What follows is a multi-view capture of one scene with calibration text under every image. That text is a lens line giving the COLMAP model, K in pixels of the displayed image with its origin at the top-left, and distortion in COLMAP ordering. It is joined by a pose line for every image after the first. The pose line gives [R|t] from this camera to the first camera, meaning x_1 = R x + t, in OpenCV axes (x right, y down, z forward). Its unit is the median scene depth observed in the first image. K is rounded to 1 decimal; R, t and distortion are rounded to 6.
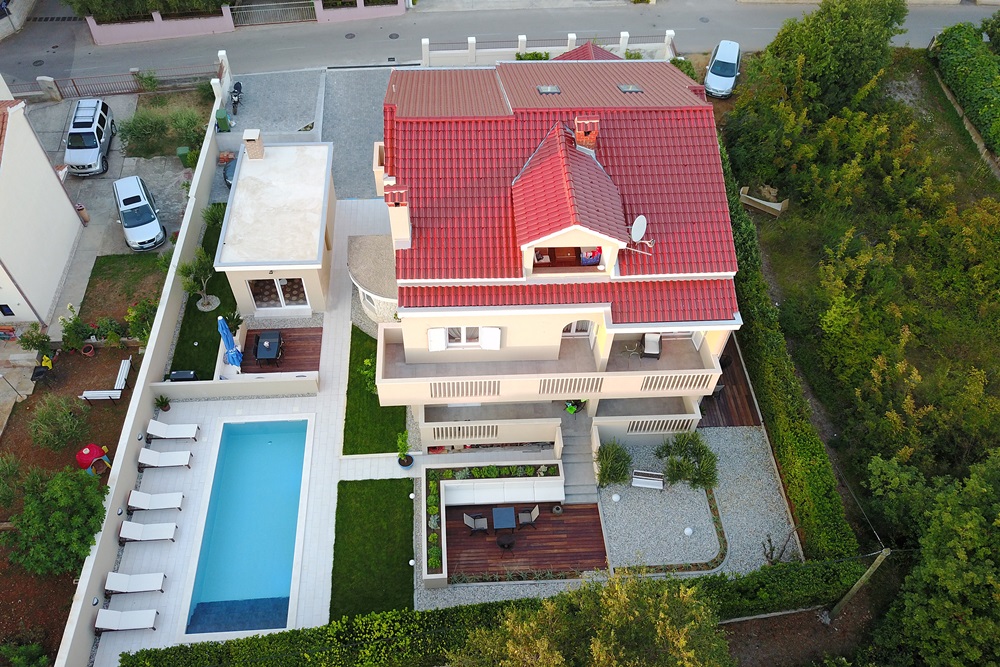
lens RADIAL K [[759.6, 0, 496.5], [0, 759.6, 341.8], [0, 0, 1]] dist [0.023201, 0.000863]
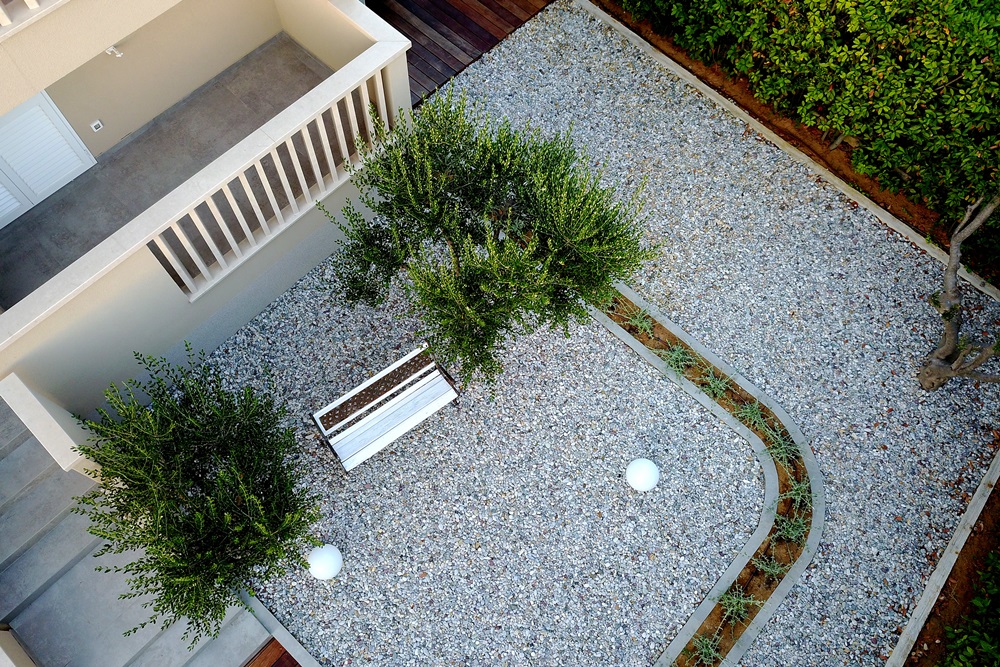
lens RADIAL K [[759.6, 0, 500.3], [0, 759.6, 335.5], [0, 0, 1]] dist [0.023201, 0.000863]
pose [[0.726980, -0.626666, 0.280697, 0.170862], [0.528972, 0.771751, 0.352971, 0.099995], [-0.437823, -0.108122, 0.892536, 0.773264]]
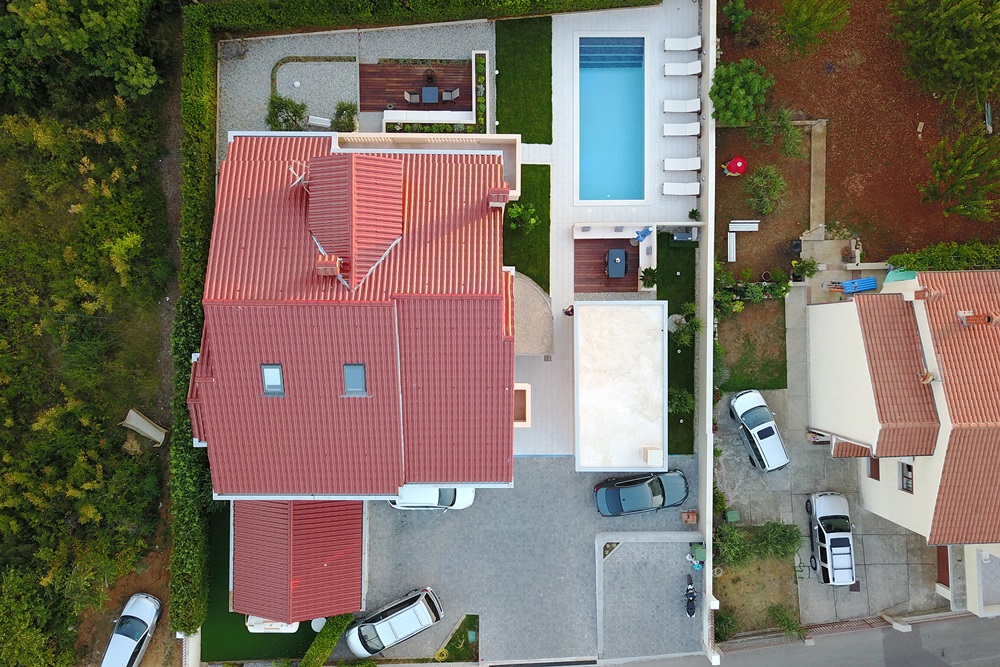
lens RADIAL K [[759.6, 0, 491.6], [0, 759.6, 332.4], [0, 0, 1]] dist [0.023201, 0.000863]
pose [[-0.997268, -0.064457, -0.036085, -0.074887], [0.028475, -0.786176, 0.617347, -0.905806], [-0.068161, 0.614632, 0.785863, 0.160096]]
